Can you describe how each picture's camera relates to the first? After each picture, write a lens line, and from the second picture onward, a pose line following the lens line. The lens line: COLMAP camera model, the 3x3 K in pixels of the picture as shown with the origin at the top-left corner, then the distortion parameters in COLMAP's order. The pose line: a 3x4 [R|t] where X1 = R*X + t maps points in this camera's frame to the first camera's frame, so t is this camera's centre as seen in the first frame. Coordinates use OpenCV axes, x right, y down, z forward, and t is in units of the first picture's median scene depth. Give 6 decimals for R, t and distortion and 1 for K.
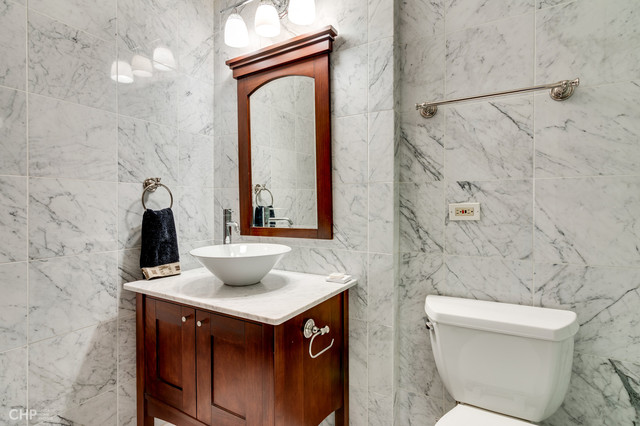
lens RADIAL K [[309.0, 0, 322.8], [0, 309.0, 218.3], [0, 0, 1]] dist [-0.000344, 0.001089]
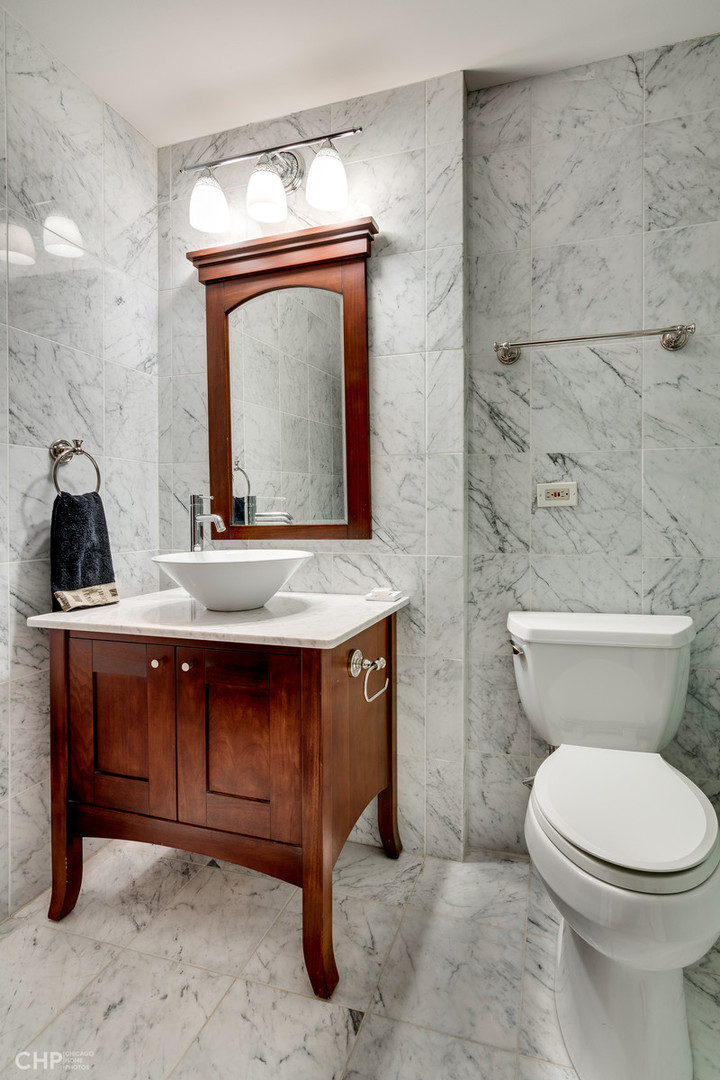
lens RADIAL K [[549.8, 0, 362.0], [0, 549.8, 555.9], [0, 0, 1]] dist [-0.000175, 0.000523]
pose [[0.974970, -0.015953, 0.221764, -0.269332], [0.013586, 0.999833, 0.012196, 0.095996], [-0.221922, -0.008878, 0.975024, -0.165011]]
